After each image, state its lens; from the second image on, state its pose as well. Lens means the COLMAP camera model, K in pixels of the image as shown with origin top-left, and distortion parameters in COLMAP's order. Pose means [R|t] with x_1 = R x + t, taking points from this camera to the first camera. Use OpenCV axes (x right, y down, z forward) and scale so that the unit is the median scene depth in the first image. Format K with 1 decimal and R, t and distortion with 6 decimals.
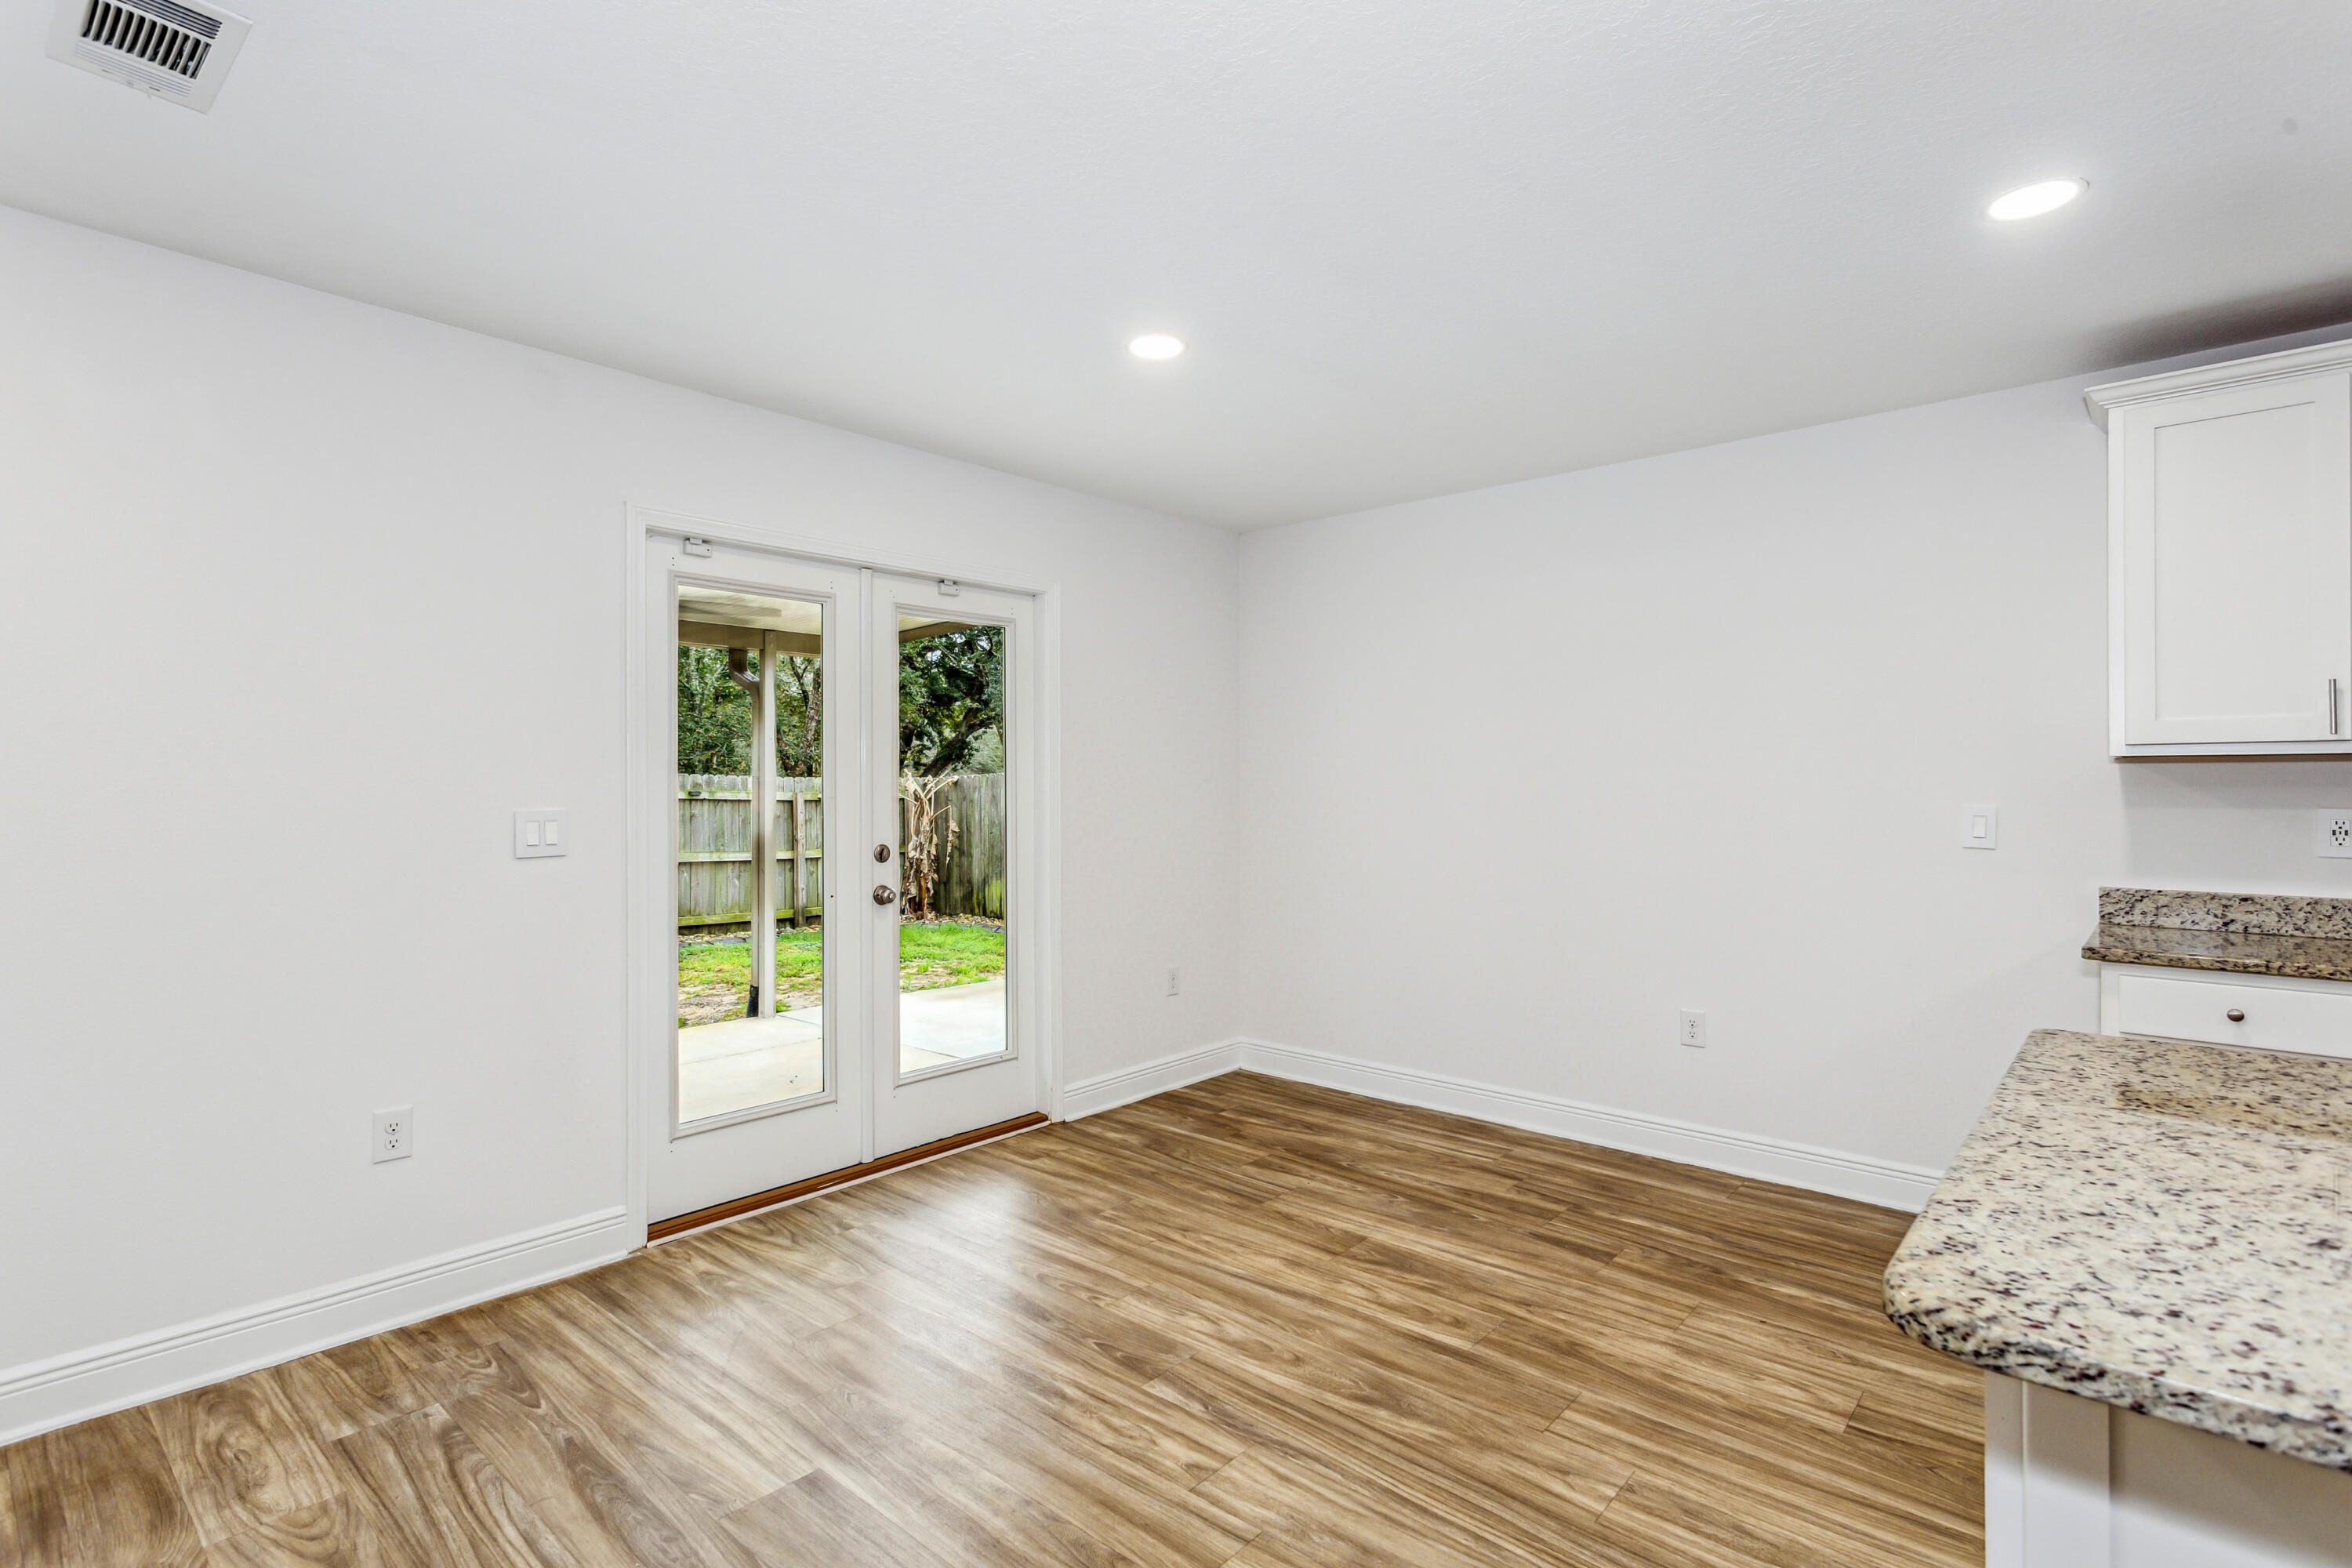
lens RADIAL K [[1135.3, 0, 1157.6], [0, 1135.3, 772.5], [0, 0, 1]] dist [0.002843, 0.002948]
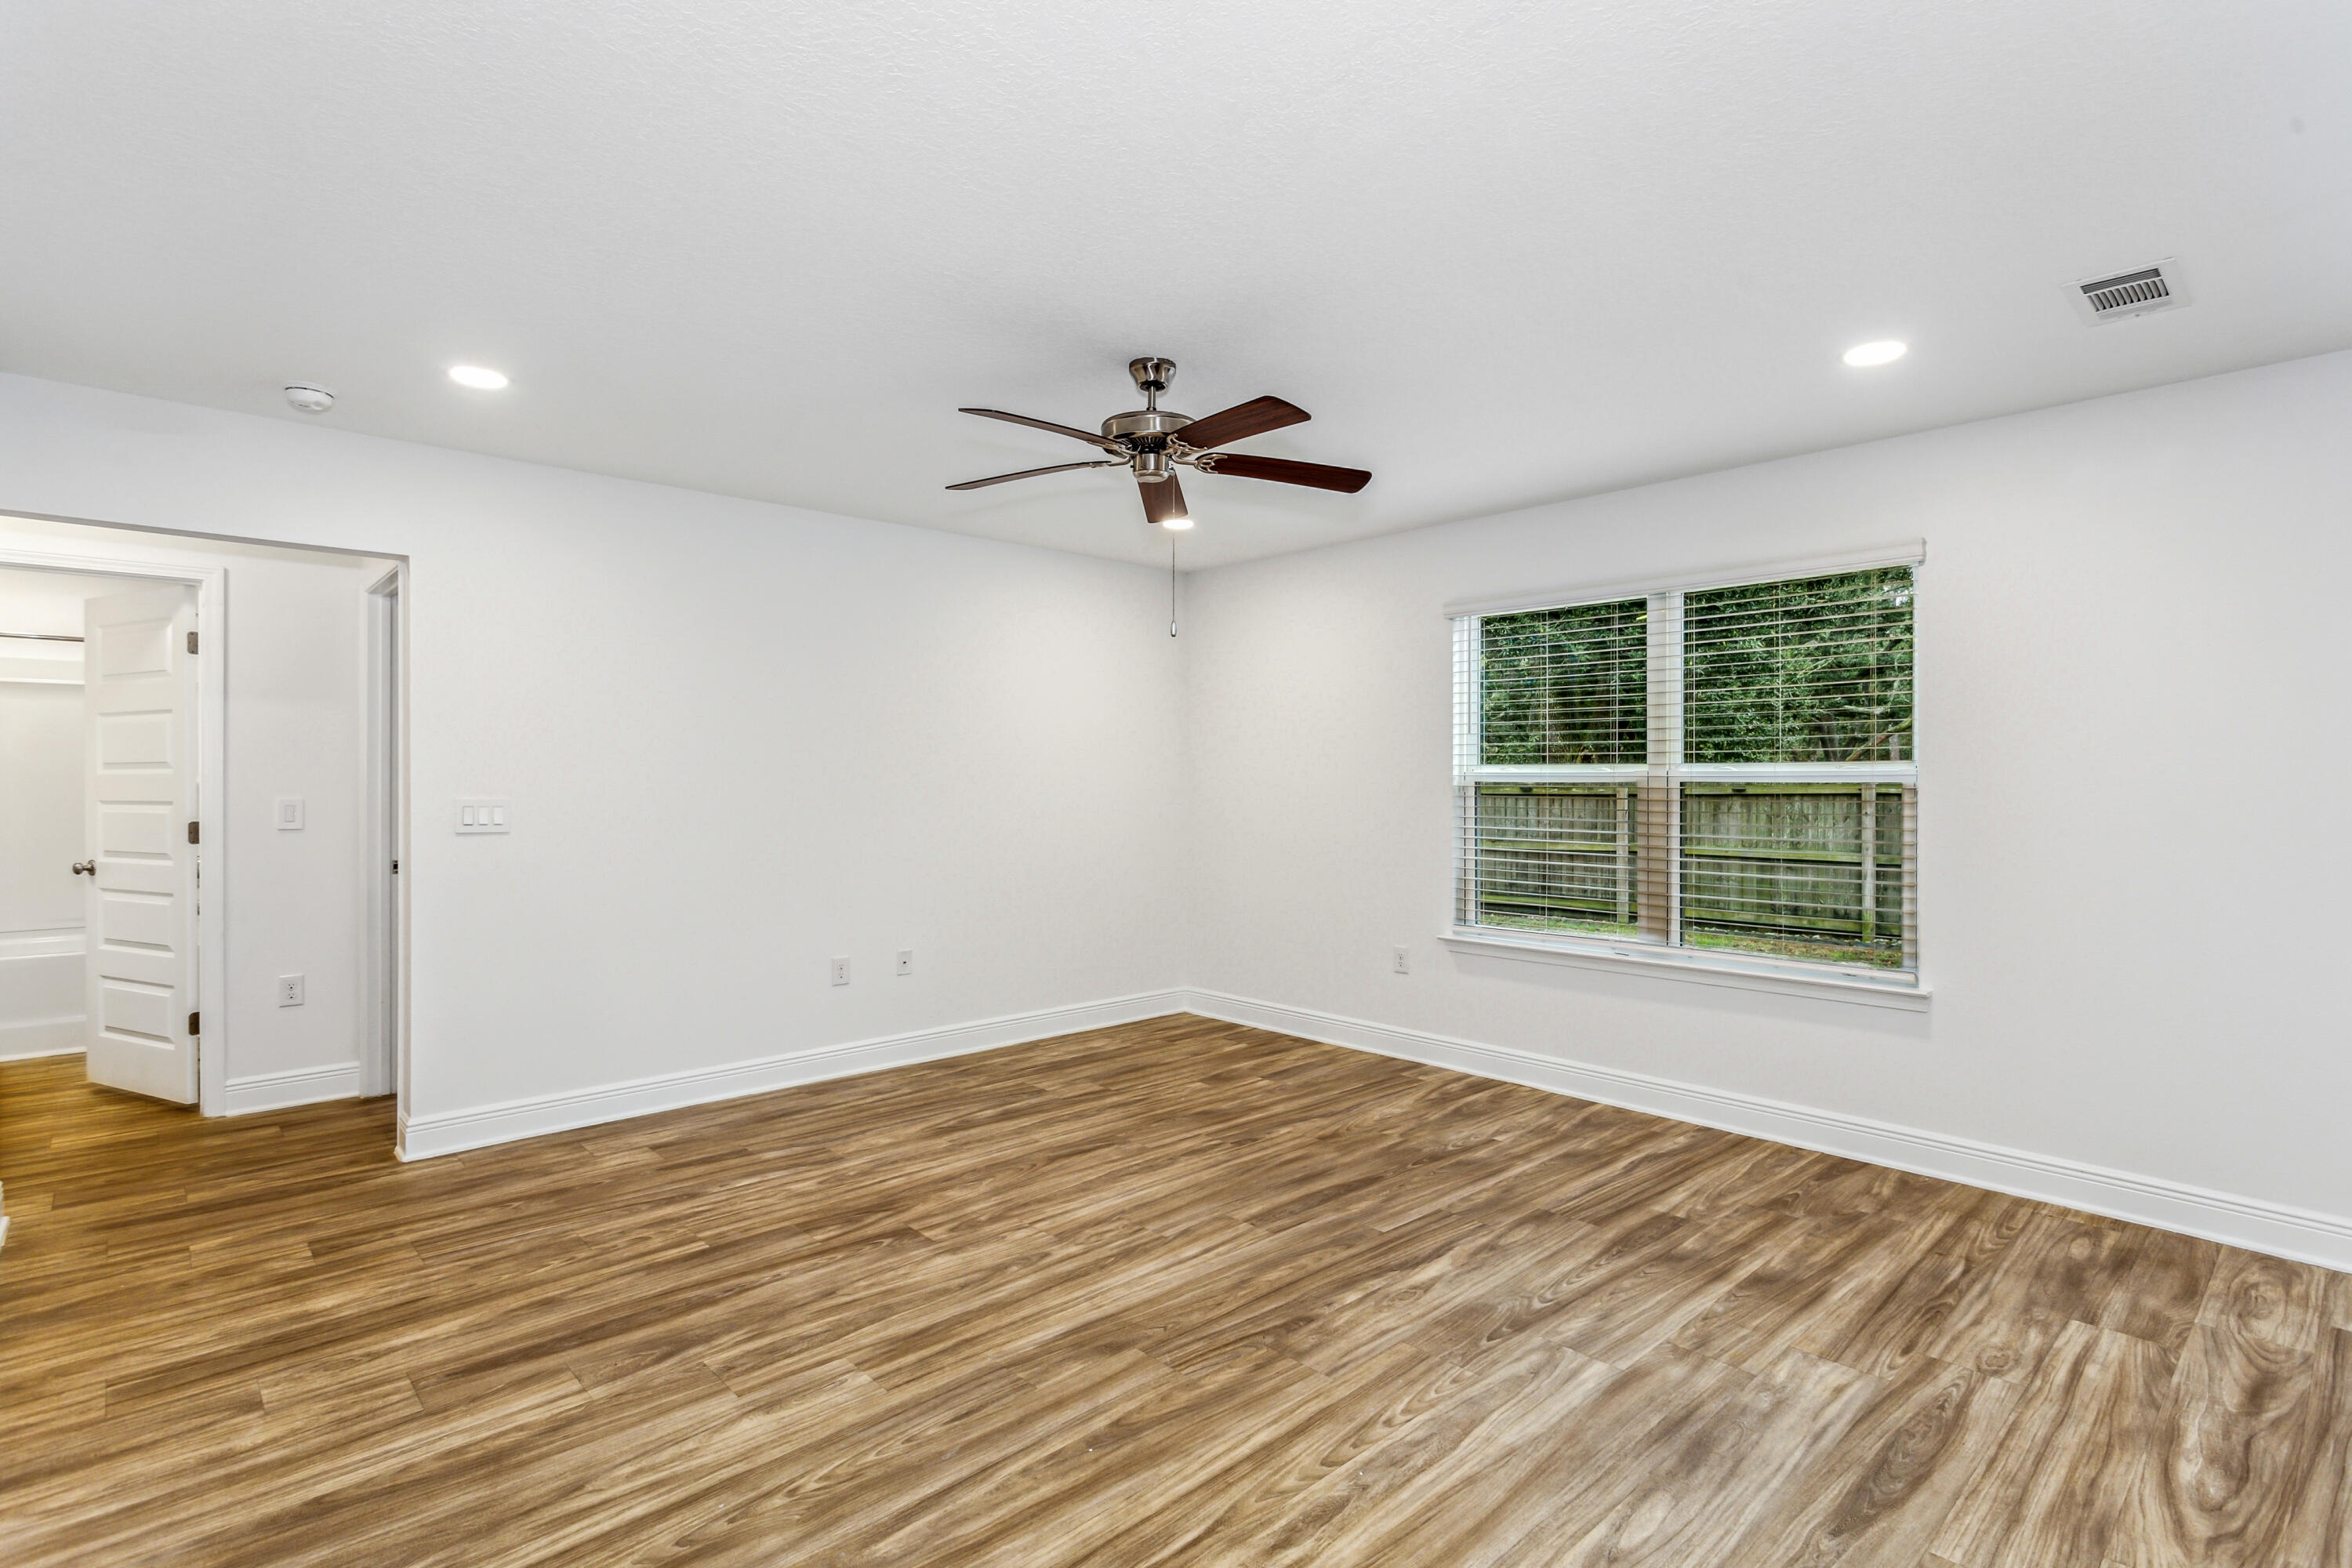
lens RADIAL K [[1087.7, 0, 1174.5], [0, 1087.7, 789.5], [0, 0, 1]] dist [-0.000281, 0.000042]
pose [[-0.092759, 0.011814, -0.995618, 0.487430], [0.012240, 0.999868, 0.010724, -0.009220], [0.995613, -0.011191, -0.092892, -0.099886]]
